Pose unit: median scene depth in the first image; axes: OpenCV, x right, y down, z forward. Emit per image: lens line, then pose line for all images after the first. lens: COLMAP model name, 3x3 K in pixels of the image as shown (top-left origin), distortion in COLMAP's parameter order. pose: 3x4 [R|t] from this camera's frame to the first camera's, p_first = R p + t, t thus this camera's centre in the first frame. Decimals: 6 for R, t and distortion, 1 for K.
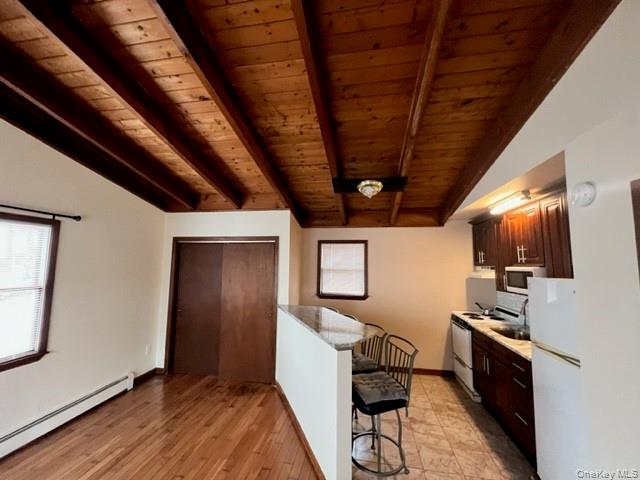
lens RADIAL K [[260.7, 0, 320.0], [0, 260.7, 240.0], [0, 0, 1]] dist [0.000843, 0.000155]
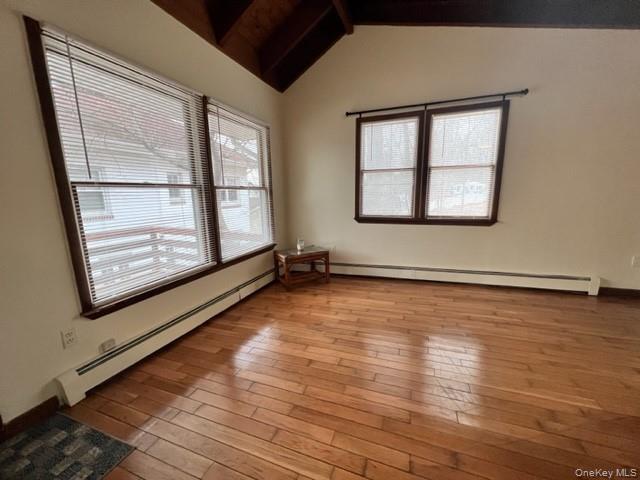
lens RADIAL K [[260.7, 0, 320.0], [0, 260.7, 240.0], [0, 0, 1]] dist [0.000843, 0.000155]
pose [[-0.178111, 0.173199, -0.968648, 0.260298], [0.098296, 0.982596, 0.157619, 0.244075], [0.979089, -0.067141, -0.192036, 0.425306]]
